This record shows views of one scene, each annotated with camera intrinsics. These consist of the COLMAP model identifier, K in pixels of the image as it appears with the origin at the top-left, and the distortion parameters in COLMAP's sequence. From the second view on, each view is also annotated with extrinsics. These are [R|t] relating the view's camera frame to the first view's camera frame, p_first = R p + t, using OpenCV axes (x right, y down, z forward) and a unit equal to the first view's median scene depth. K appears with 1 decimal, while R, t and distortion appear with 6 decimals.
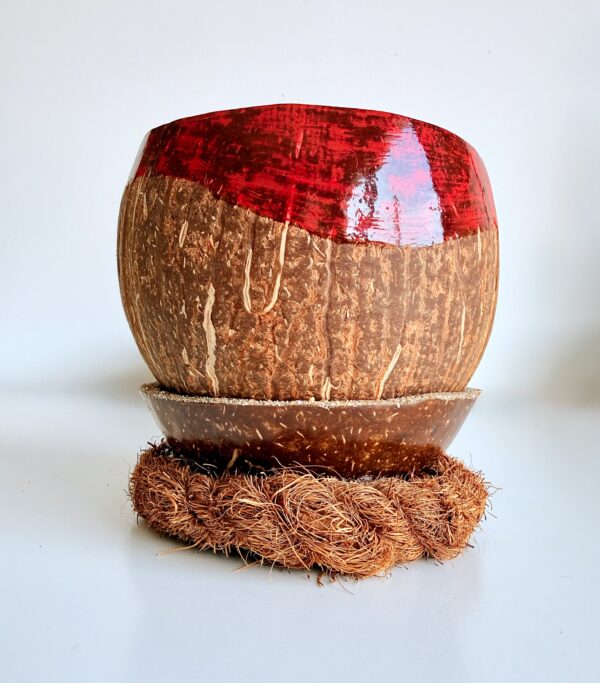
lens RADIAL K [[571.1, 0, 297.4], [0, 571.1, 338.8], [0, 0, 1]] dist [0.042435, -0.001456]
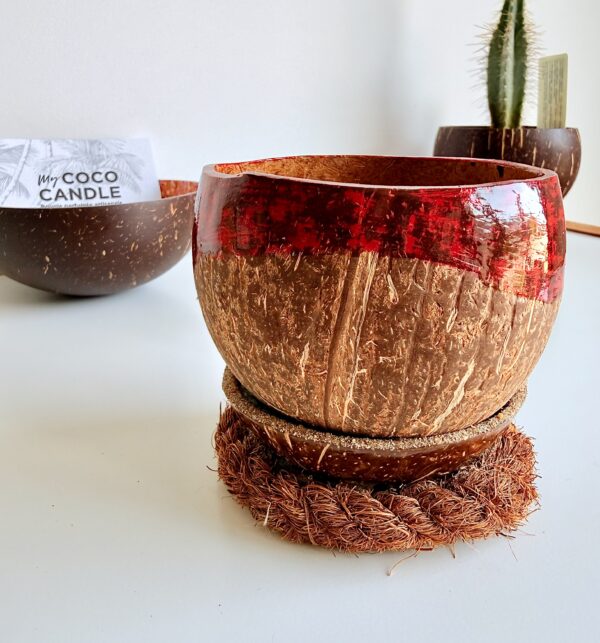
lens RADIAL K [[562.2, 0, 301.8], [0, 562.2, 322.1], [0, 0, 1]] dist [0.007498, -0.019360]
pose [[0.756905, -0.262010, 0.598704, -1.006761], [0.039169, 0.932655, 0.358638, -0.552324], [-0.652350, -0.248004, 0.716193, 0.452193]]
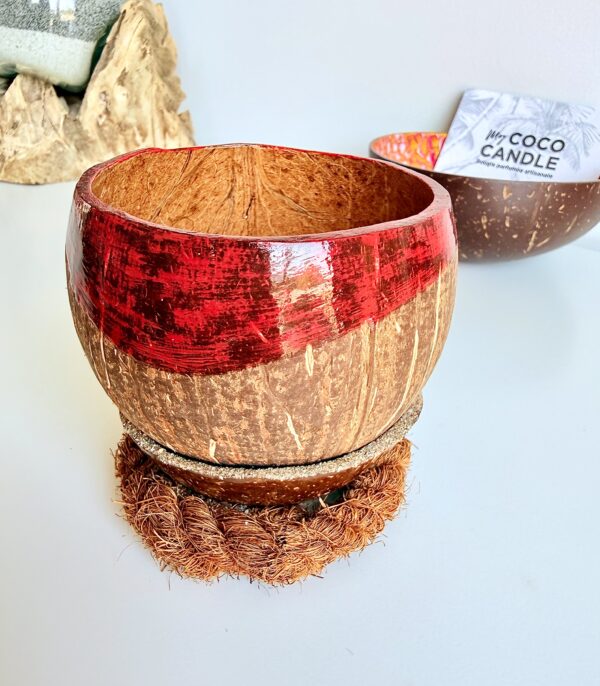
lens RADIAL K [[564.4, 0, 300.0], [0, 564.4, 339.9], [0, 0, 1]] dist [0.050575, -0.031114]
pose [[0.819279, 0.272629, -0.504436, 0.825548], [-0.009722, 0.886213, 0.463175, -0.675186], [0.573313, -0.374566, 0.728706, 0.375542]]
